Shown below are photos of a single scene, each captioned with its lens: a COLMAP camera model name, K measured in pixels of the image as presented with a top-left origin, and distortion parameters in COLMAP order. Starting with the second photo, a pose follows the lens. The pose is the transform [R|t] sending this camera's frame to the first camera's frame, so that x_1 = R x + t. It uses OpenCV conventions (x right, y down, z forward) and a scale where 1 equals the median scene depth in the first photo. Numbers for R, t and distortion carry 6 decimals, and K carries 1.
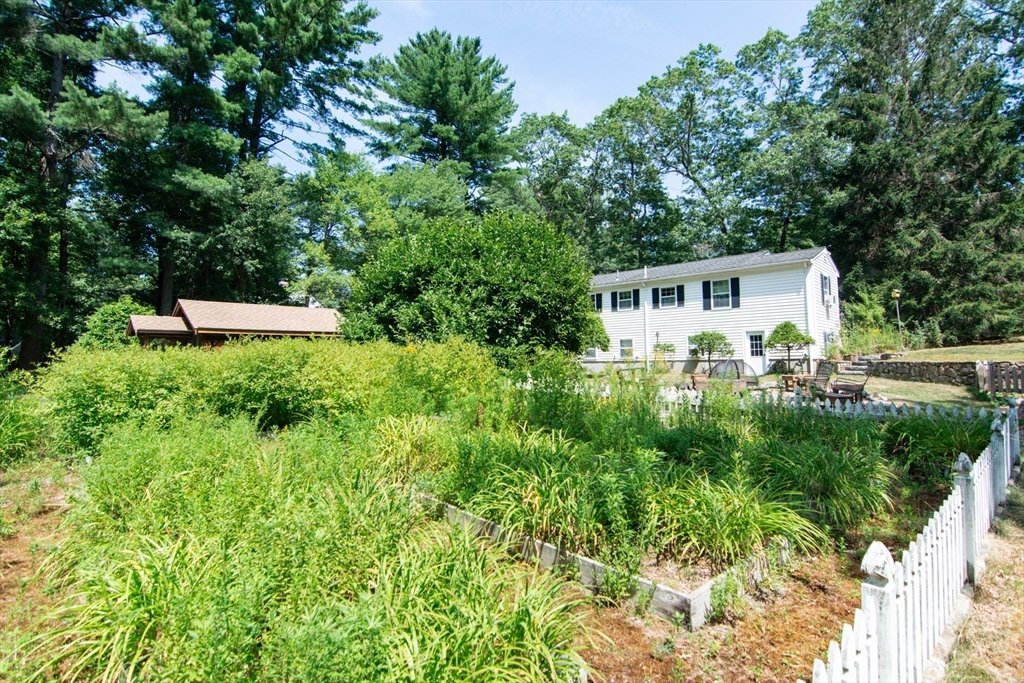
lens RADIAL K [[500.1, 0, 509.2], [0, 500.1, 338.2], [0, 0, 1]] dist [-0.024716, 0.003259]
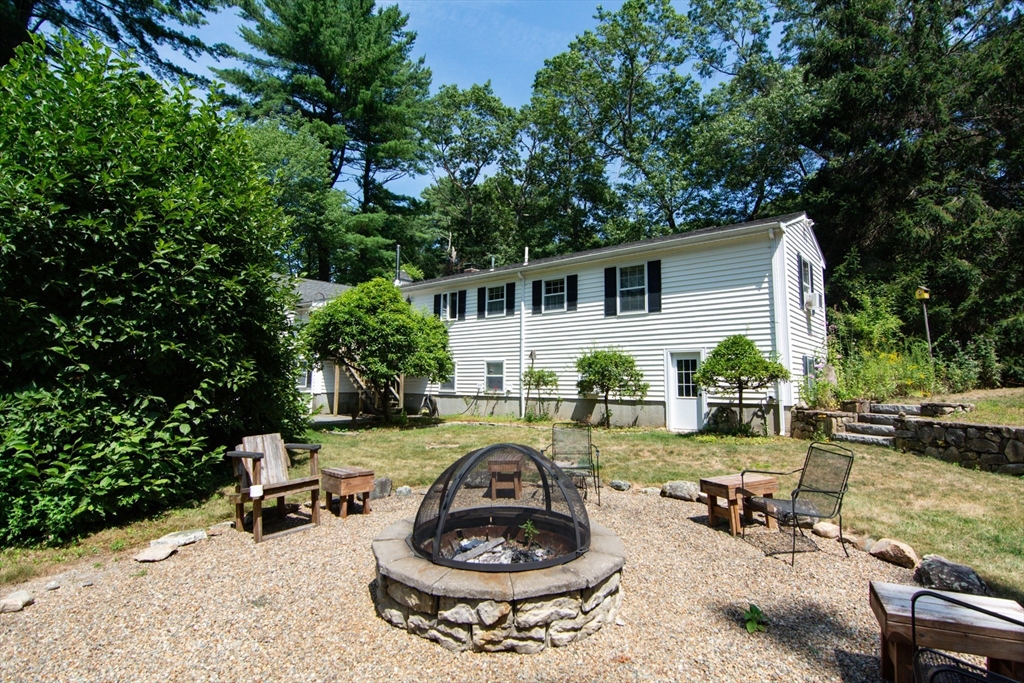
lens RADIAL K [[501.8, 0, 511.5], [0, 501.8, 342.1], [0, 0, 1]] dist [-0.018078, -0.003792]
pose [[0.998286, 0.023298, 0.053678, 0.249099], [-0.021458, 0.999171, -0.034603, -0.001936], [-0.054440, 0.033392, 0.997959, 0.411595]]
